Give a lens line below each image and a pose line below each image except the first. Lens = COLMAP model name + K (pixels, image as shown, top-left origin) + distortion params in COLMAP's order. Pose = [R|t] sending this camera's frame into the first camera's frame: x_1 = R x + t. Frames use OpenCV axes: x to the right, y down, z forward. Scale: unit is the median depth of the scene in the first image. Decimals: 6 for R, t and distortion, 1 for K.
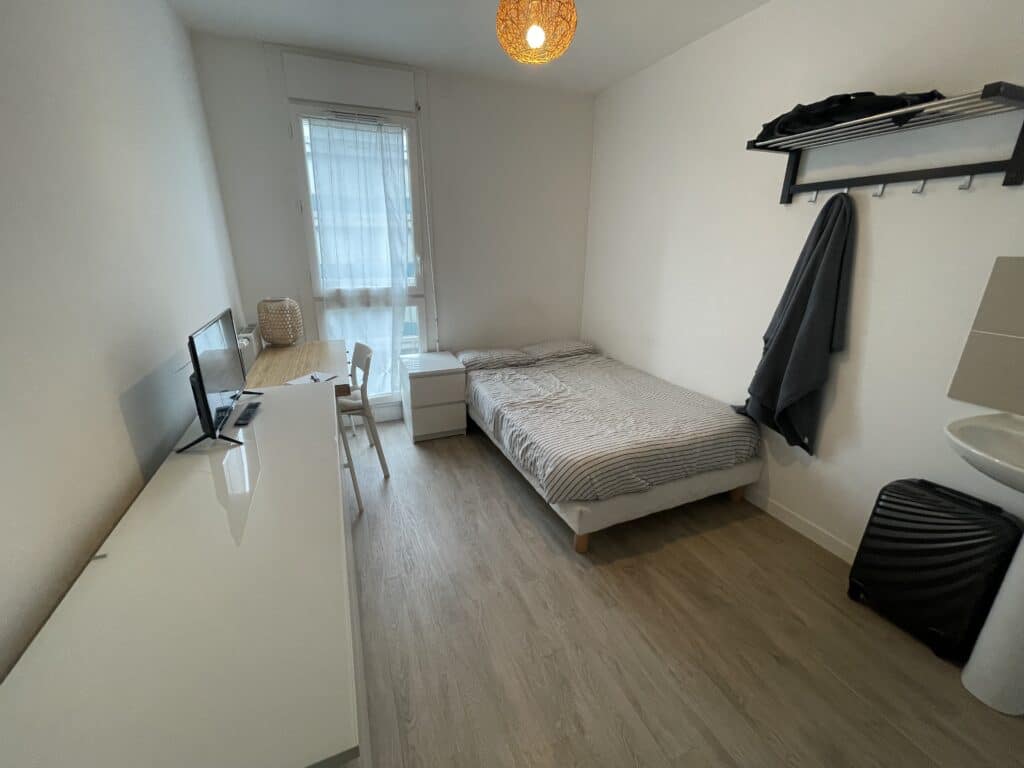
lens RADIAL K [[409.8, 0, 512.3], [0, 409.8, 377.9], [0, 0, 1]] dist [-0.007625, -0.000219]
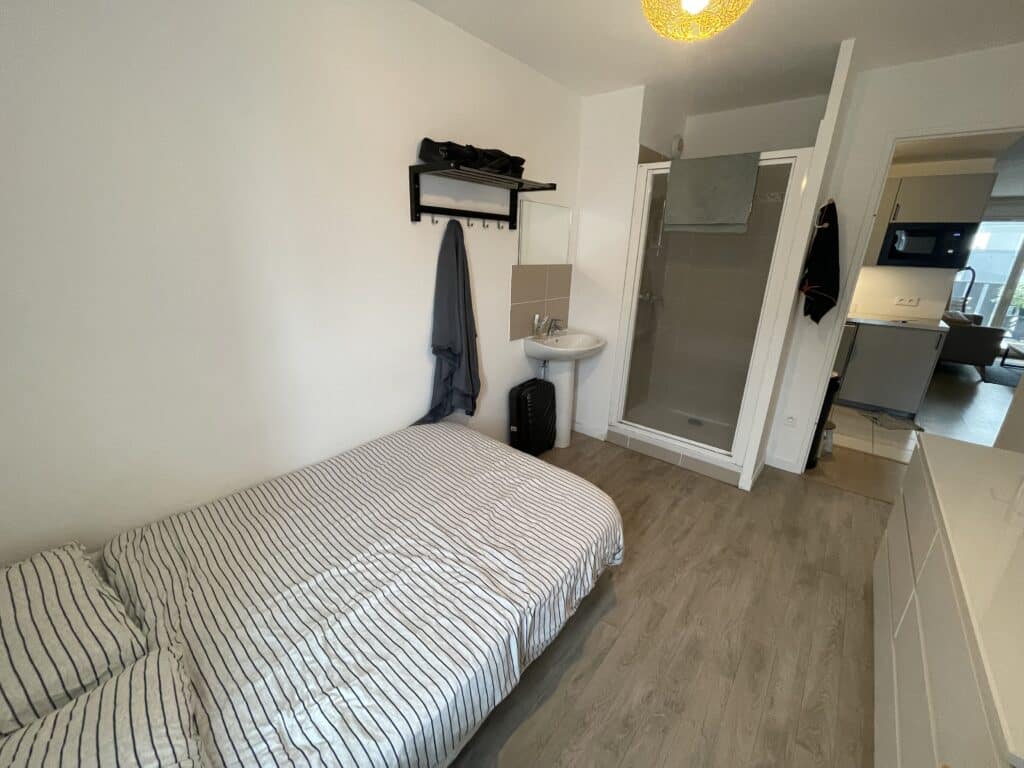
lens RADIAL K [[409.8, 0, 512.3], [0, 409.8, 377.9], [0, 0, 1]] dist [-0.007625, -0.000219]
pose [[-0.444000, -0.291763, 0.847195, -0.529177], [0.255620, 0.864965, 0.431849, -0.574894], [-0.858791, 0.408301, -0.309464, 1.552625]]
